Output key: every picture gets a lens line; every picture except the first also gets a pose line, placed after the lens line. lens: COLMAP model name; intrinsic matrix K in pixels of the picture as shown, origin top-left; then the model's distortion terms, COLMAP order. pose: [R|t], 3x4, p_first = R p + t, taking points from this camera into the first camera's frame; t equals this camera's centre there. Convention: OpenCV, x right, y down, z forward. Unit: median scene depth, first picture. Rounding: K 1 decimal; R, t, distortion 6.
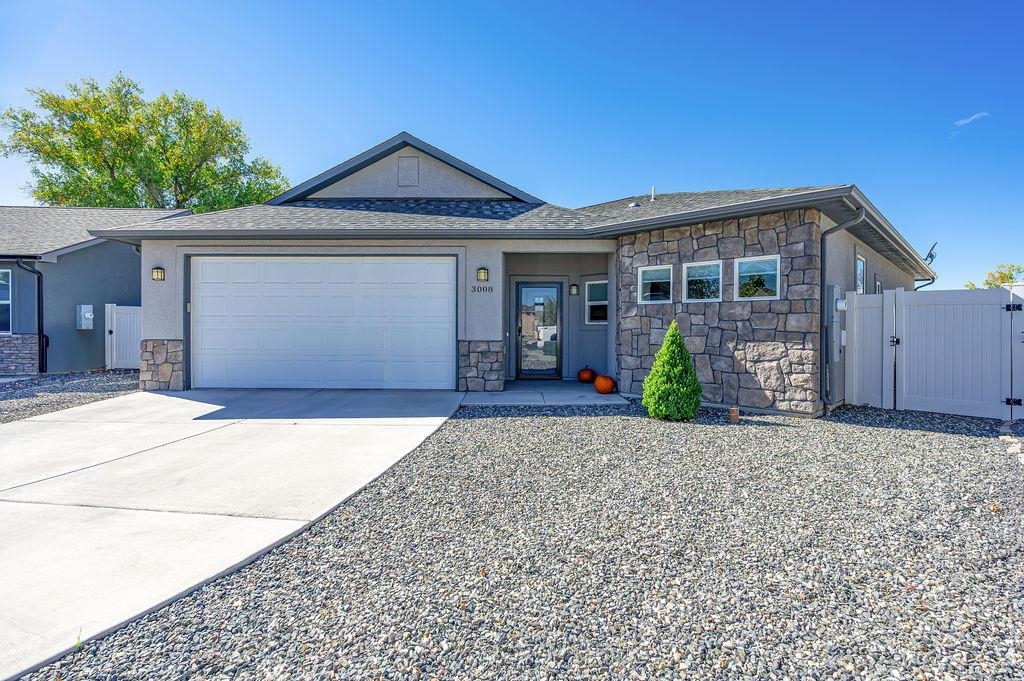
lens RADIAL K [[477.0, 0, 511.9], [0, 477.0, 335.6], [0, 0, 1]] dist [0.000344, -0.000012]
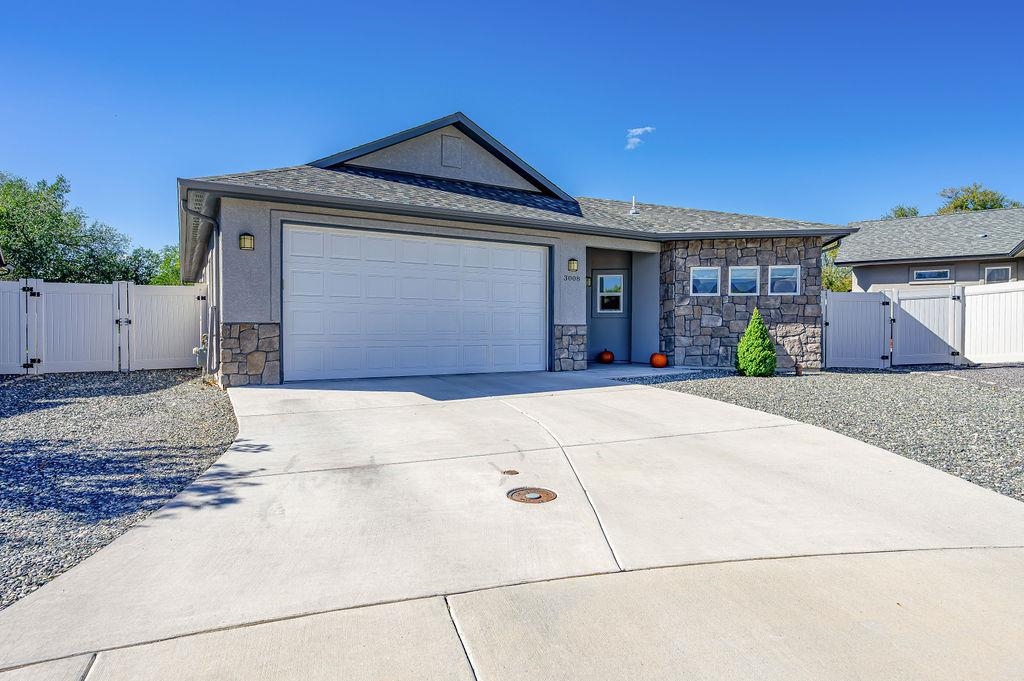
lens RADIAL K [[556.3, 0, 511.5], [0, 556.3, 340.1], [0, 0, 1]] dist [-0.001857, 0.000137]
pose [[0.861749, -0.012121, 0.507189, -0.975143], [0.006374, 0.999894, 0.013065, 0.033091], [-0.507294, -0.008026, 0.861736, -0.049167]]
